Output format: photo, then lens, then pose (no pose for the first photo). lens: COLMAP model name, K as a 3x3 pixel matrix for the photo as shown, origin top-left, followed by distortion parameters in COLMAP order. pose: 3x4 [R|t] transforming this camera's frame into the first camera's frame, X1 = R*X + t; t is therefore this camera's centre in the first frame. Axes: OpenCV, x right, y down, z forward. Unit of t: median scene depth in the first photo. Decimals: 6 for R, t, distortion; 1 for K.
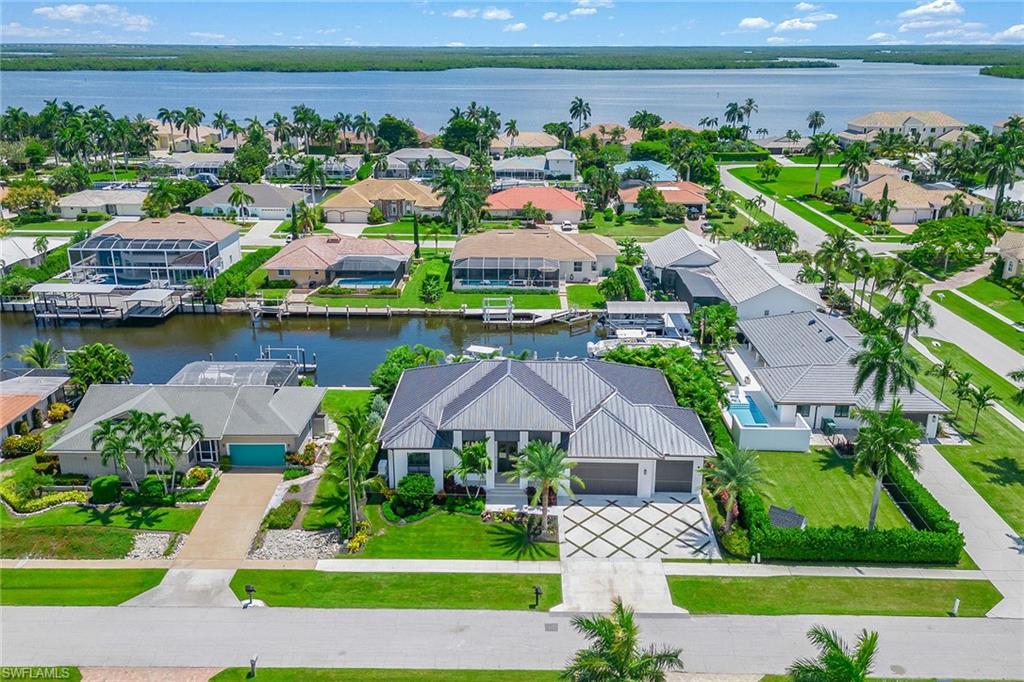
lens RADIAL K [[855.2, 0, 509.1], [0, 855.2, 382.1], [0, 0, 1]] dist [0.074217, -0.076861]
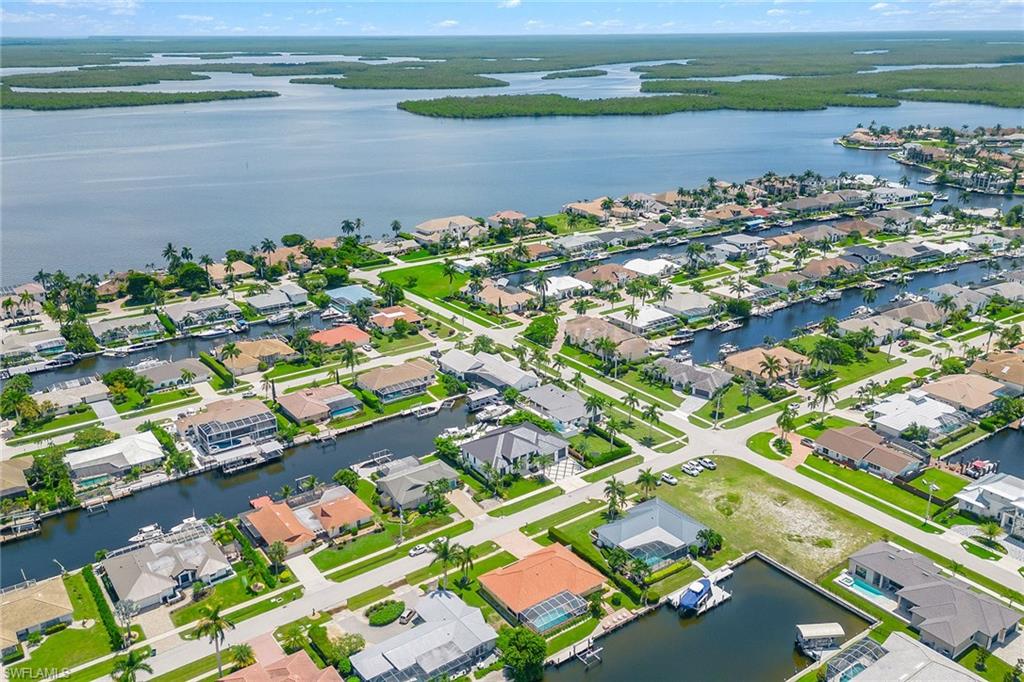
lens RADIAL K [[855.2, 0, 513.6], [0, 855.2, 343.2], [0, 0, 1]] dist [0.074217, -0.076861]
pose [[0.795796, -0.210730, 0.567716, -1.046723], [0.222755, 0.973634, 0.049156, -0.305337], [-0.563107, 0.087344, 0.821755, -1.010123]]
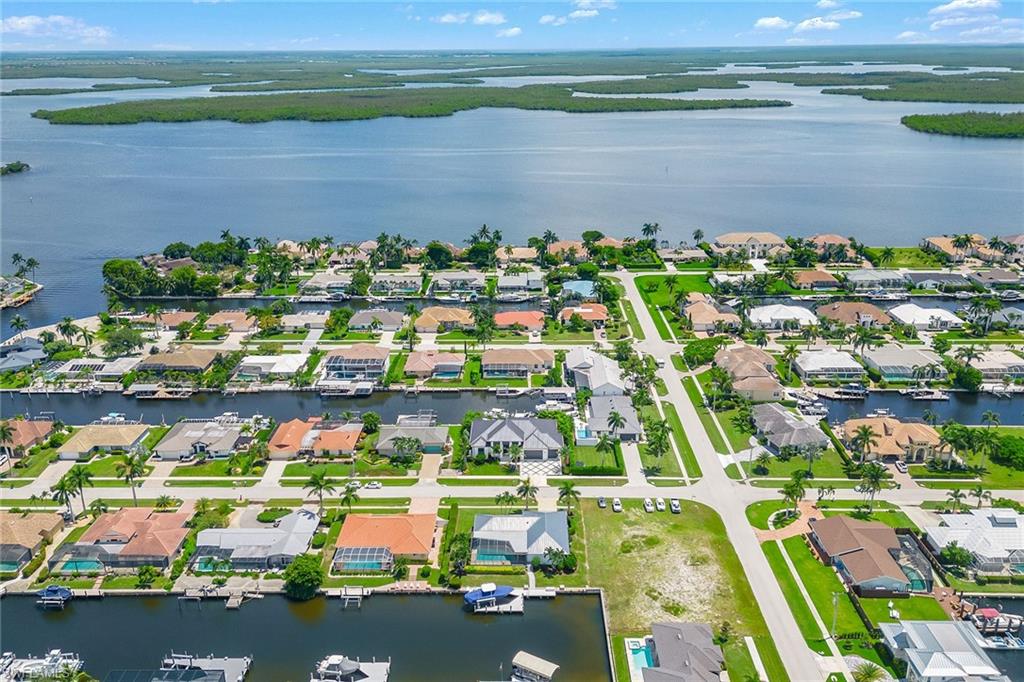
lens RADIAL K [[855.2, 0, 510.4], [0, 855.2, 341.0], [0, 0, 1]] dist [0.074217, -0.076861]
pose [[0.999957, -0.009241, 0.000245, 0.011080], [0.009244, 0.999308, -0.036037, -0.131865], [0.000088, 0.036038, 0.999350, -1.467417]]
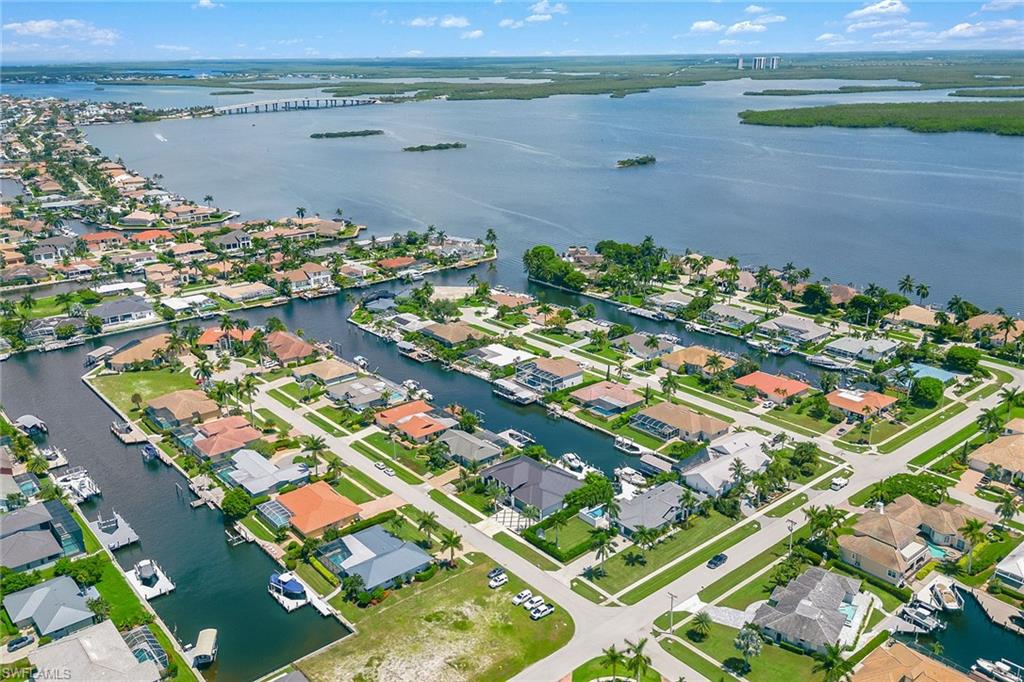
lens RADIAL K [[855.2, 0, 504.7], [0, 855.2, 343.8], [0, 0, 1]] dist [0.074217, -0.076861]
pose [[0.654344, 0.234790, -0.718824, 1.338197], [-0.260768, 0.962330, 0.076951, -0.421942], [0.709813, 0.137094, 0.690920, -0.833930]]
